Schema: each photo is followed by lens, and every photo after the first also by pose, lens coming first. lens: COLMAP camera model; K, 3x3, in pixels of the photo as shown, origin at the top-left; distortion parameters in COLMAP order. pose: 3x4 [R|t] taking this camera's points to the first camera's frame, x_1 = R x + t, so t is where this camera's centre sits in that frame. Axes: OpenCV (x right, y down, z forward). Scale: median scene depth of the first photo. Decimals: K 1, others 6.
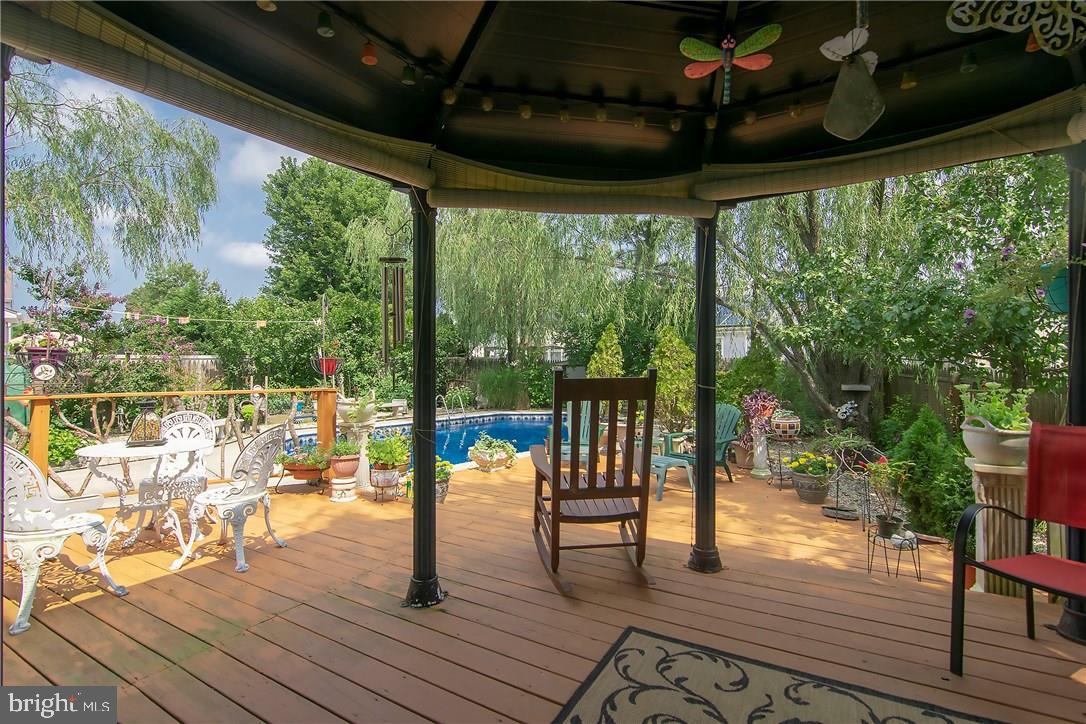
lens RADIAL K [[519.1, 0, 543.0], [0, 519.1, 362.0], [0, 0, 1]] dist [0.000346, 0.000112]
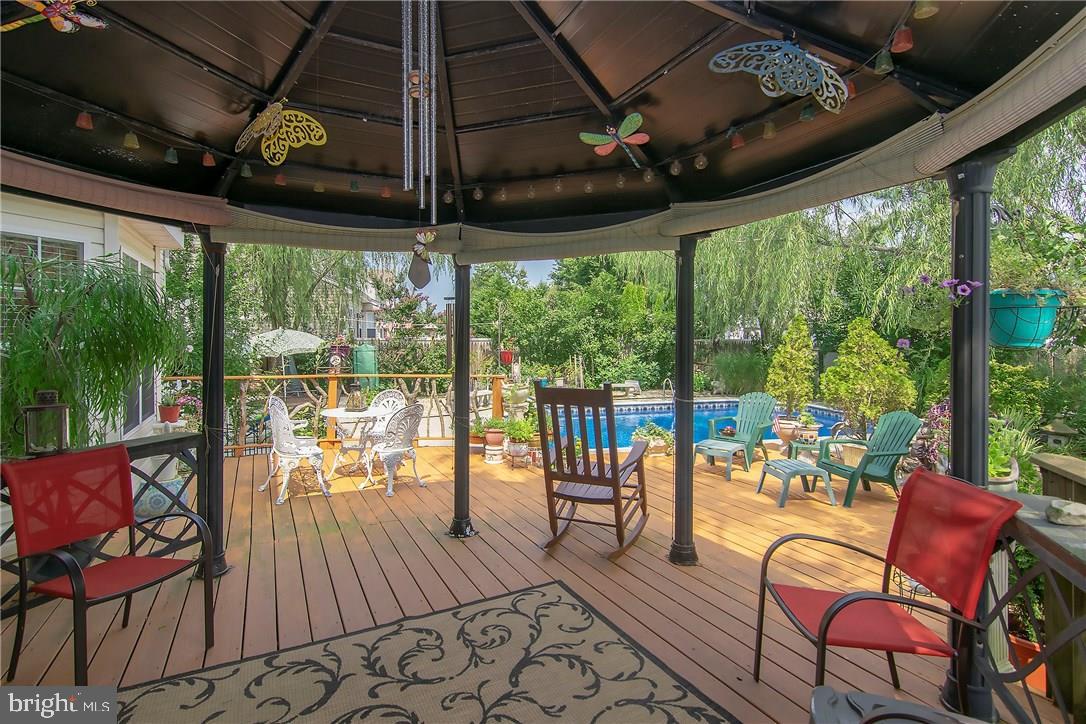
lens RADIAL K [[532.3, 0, 541.4], [0, 532.3, 342.8], [0, 0, 1]] dist [-0.000874, -0.000315]
pose [[0.855062, 0.013636, -0.518346, 0.275370], [-0.008665, 0.999890, 0.012011, -0.036243], [0.518453, -0.005778, 0.855087, -0.058198]]
